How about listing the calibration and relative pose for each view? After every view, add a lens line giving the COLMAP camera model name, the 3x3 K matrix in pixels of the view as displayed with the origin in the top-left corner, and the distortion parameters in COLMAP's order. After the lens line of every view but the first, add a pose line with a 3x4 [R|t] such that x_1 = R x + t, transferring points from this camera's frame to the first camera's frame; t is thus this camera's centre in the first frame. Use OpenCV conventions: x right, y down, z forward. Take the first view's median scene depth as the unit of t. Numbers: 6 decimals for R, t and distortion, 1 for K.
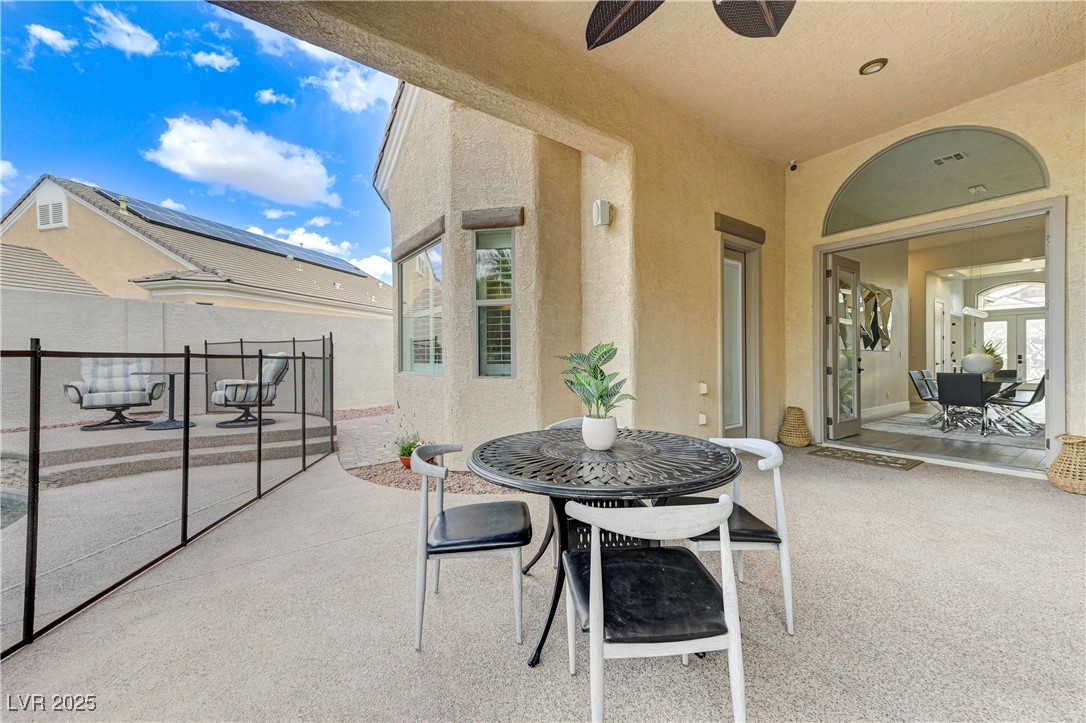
lens RADIAL K [[423.5, 0, 551.5], [0, 423.5, 357.8], [0, 0, 1]] dist [0.022235, 0.001387]
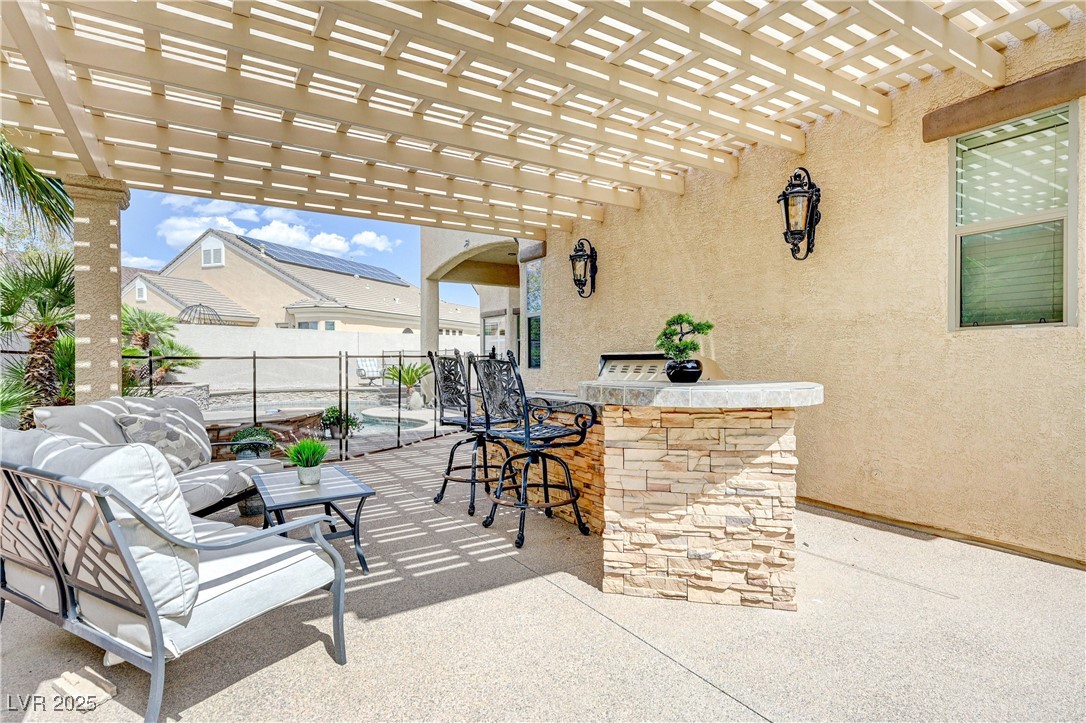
lens RADIAL K [[566.4, 0, 537.6], [0, 566.4, 361.4], [0, 0, 1]] dist [0.027946, -0.000111]
pose [[0.994631, 0.003603, -0.103424, 0.339279], [-0.003354, 0.999991, 0.002580, 0.007945], [0.103432, -0.002219, 0.994634, -2.678022]]
